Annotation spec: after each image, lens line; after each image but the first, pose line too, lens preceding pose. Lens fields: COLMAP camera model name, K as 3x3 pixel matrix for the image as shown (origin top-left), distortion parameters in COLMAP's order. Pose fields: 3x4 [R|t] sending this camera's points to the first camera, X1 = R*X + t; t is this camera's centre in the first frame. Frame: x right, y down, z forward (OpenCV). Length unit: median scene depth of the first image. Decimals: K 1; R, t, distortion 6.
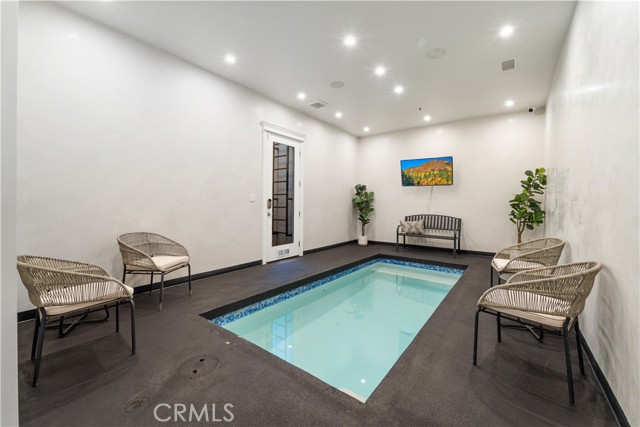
lens RADIAL K [[256.5, 0, 320.0], [0, 256.5, 213.5], [0, 0, 1]] dist [-0.000139, 0.000023]
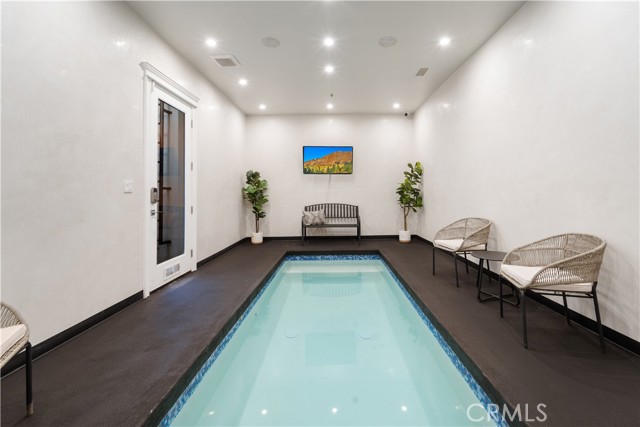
lens RADIAL K [[269.3, 0, 331.8], [0, 269.3, 188.7], [0, 0, 1]] dist [0.000221, 0.000020]
pose [[0.799570, -0.005687, 0.600546, -0.202421], [0.040339, 0.998206, -0.044255, -0.007075], [-0.599217, 0.059611, 0.798365, 0.182532]]
